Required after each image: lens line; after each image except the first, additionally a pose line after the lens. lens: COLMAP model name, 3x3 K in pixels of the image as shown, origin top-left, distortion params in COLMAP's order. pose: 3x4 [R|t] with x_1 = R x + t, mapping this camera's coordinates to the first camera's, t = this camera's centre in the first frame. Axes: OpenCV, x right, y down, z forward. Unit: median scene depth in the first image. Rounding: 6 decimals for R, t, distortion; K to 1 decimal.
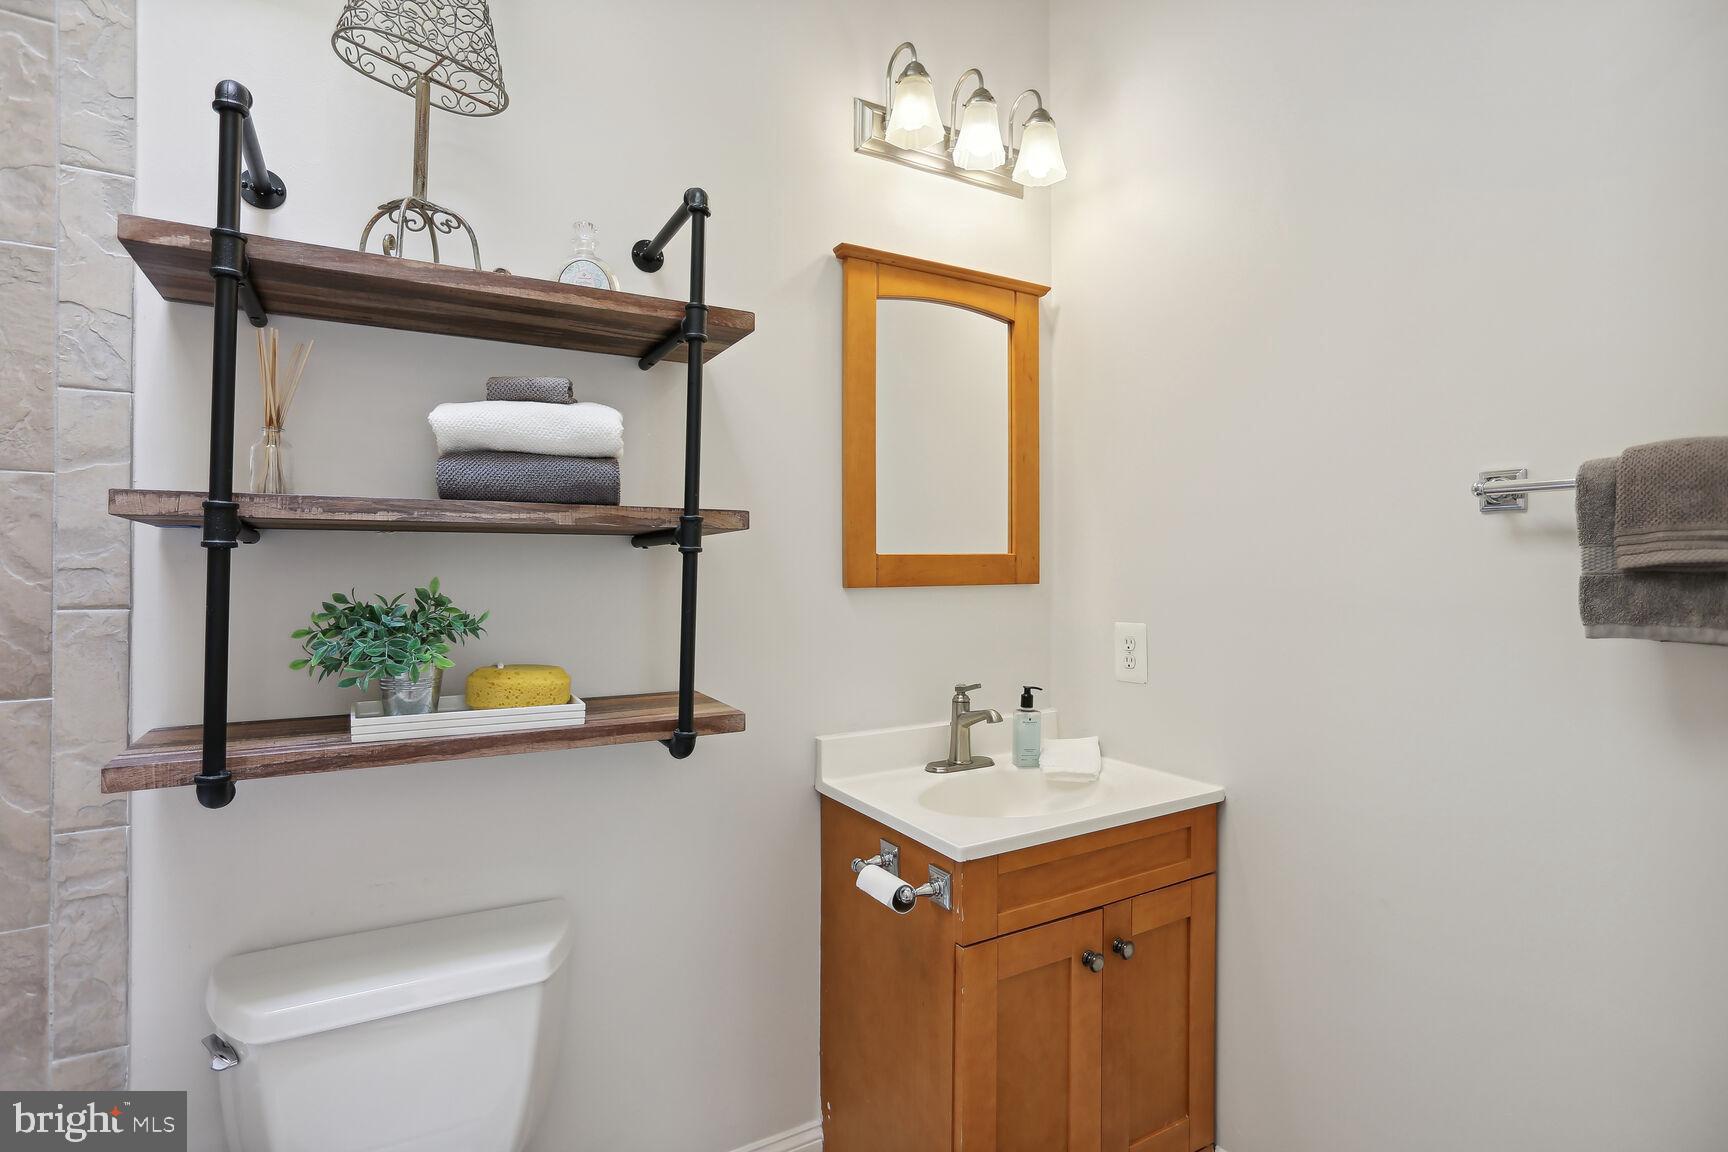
lens RADIAL K [[865.9, 0, 872.9], [0, 865.9, 583.5], [0, 0, 1]] dist [-0.018140, 0.001658]
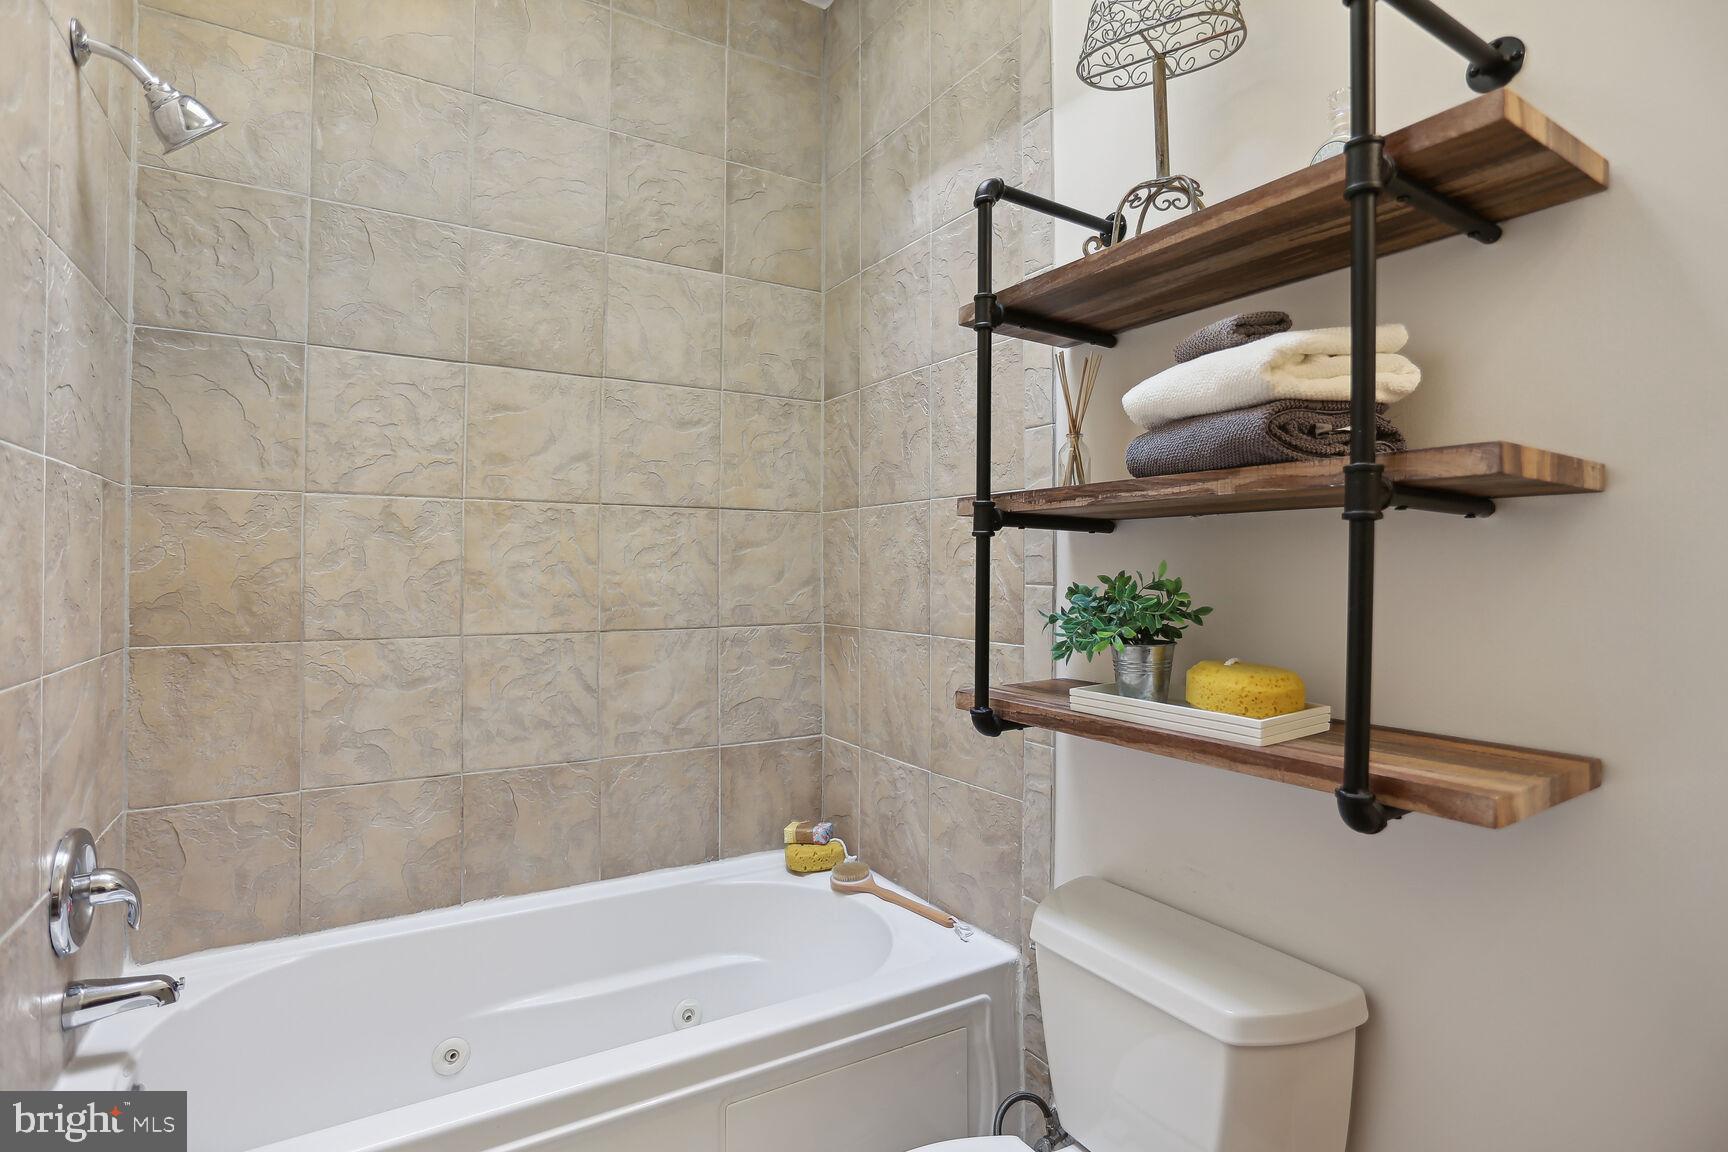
lens RADIAL K [[855.4, 0, 864.0], [0, 855.4, 576.0], [0, 0, 1]] dist [-0.059069, 0.031212]
pose [[0.014454, 0.008922, -0.999856, 0.457491], [-0.020788, 0.999747, 0.008621, 0.009372], [0.999679, 0.020661, 0.014636, 0.675071]]
